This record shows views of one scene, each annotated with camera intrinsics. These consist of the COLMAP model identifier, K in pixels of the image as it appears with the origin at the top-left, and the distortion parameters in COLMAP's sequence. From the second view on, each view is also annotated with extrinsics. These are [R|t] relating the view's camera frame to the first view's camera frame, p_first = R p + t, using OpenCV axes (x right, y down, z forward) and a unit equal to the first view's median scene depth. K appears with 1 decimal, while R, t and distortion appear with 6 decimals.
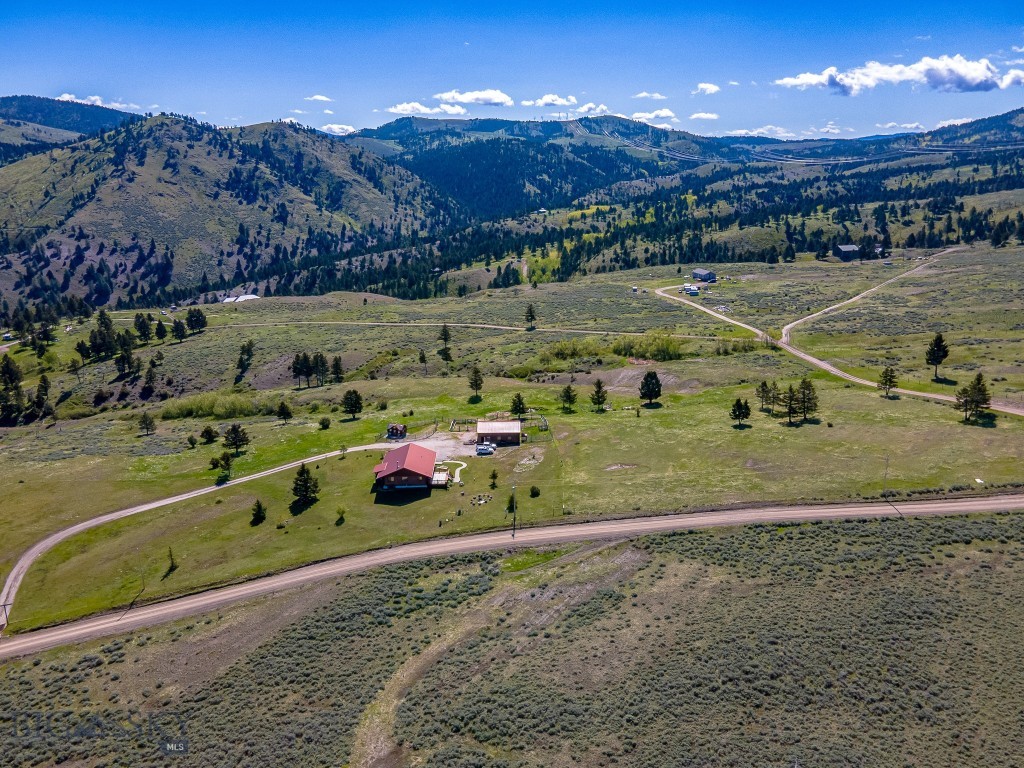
lens RADIAL K [[740.9, 0, 512.0], [0, 740.9, 384.0], [0, 0, 1]] dist [0.018706, 0.061471]
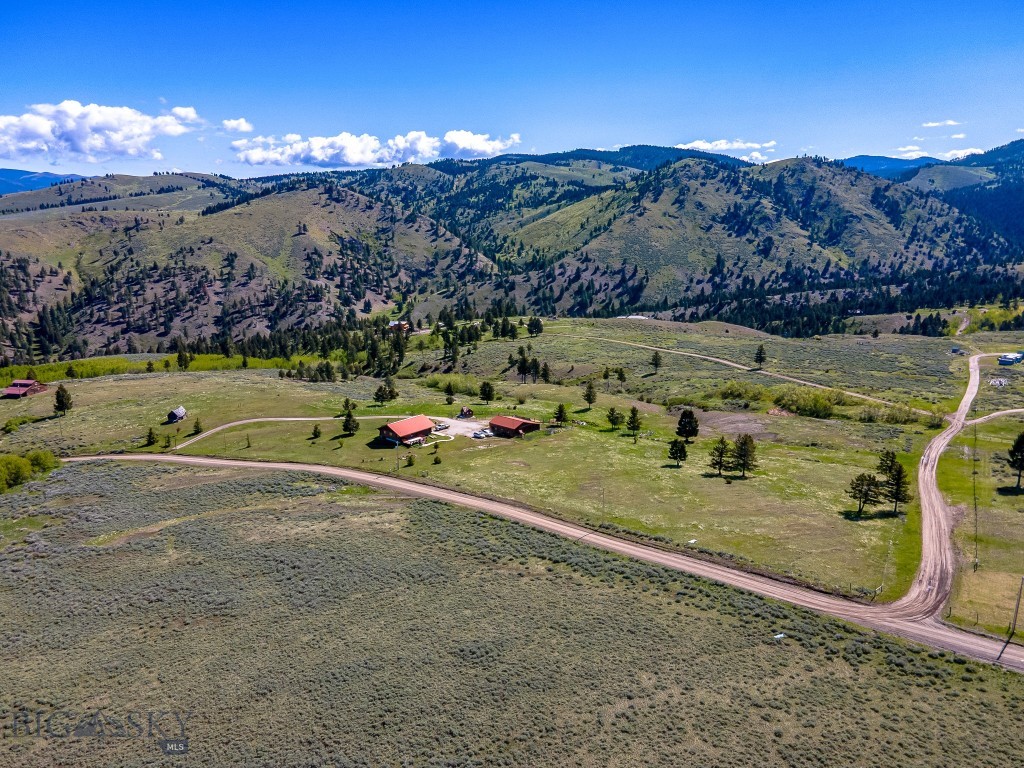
lens RADIAL K [[745.0, 0, 512.0], [0, 745.0, 384.0], [0, 0, 1]] dist [0.006849, 0.061825]
pose [[0.749811, 0.160413, -0.641913, 0.118876], [-0.187019, 0.981987, 0.026944, -0.006216], [0.634672, 0.099847, 0.766304, 0.009943]]
